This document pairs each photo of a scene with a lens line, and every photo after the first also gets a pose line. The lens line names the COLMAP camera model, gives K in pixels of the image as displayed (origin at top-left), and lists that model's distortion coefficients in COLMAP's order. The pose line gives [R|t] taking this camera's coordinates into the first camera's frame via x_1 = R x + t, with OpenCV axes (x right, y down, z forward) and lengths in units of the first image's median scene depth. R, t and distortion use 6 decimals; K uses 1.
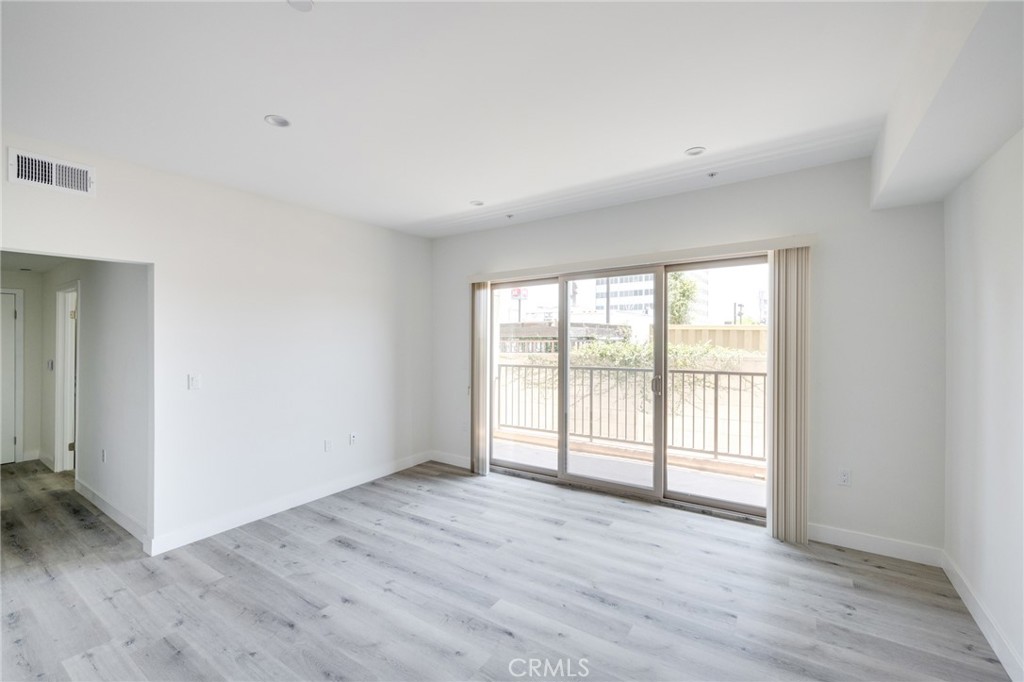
lens RADIAL K [[413.7, 0, 519.1], [0, 413.7, 339.0], [0, 0, 1]] dist [-0.001914, 0.000182]
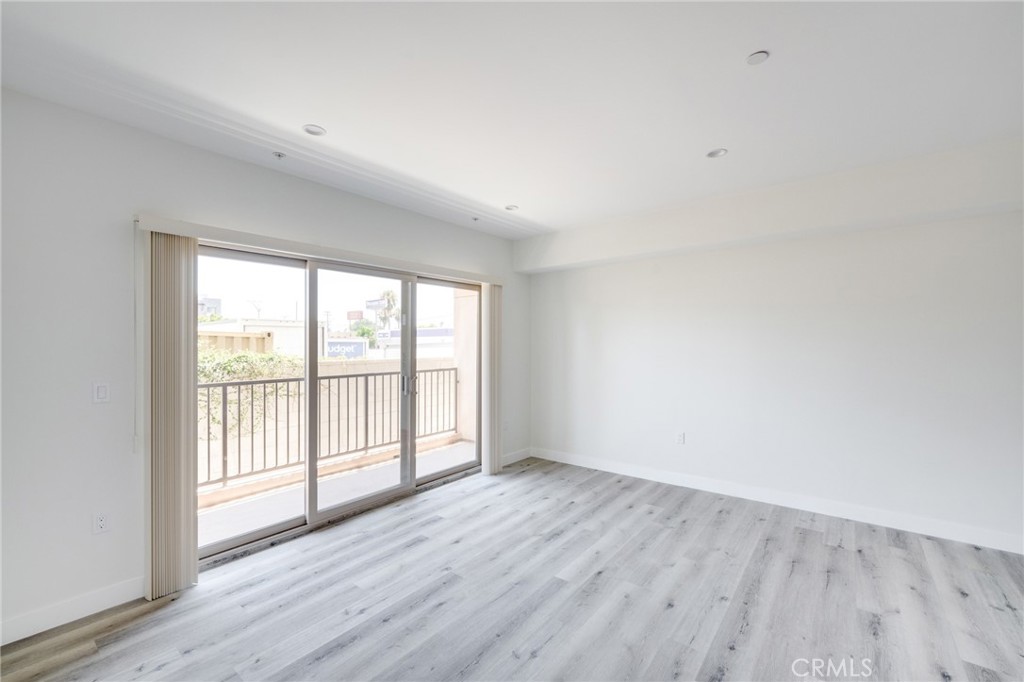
lens RADIAL K [[413.7, 0, 519.1], [0, 413.7, 339.0], [0, 0, 1]] dist [-0.001914, 0.000182]
pose [[0.109379, 0.018536, 0.993827, -0.737109], [0.009716, 0.999758, -0.019716, 0.017170], [-0.993953, 0.011813, 0.109173, 0.621470]]
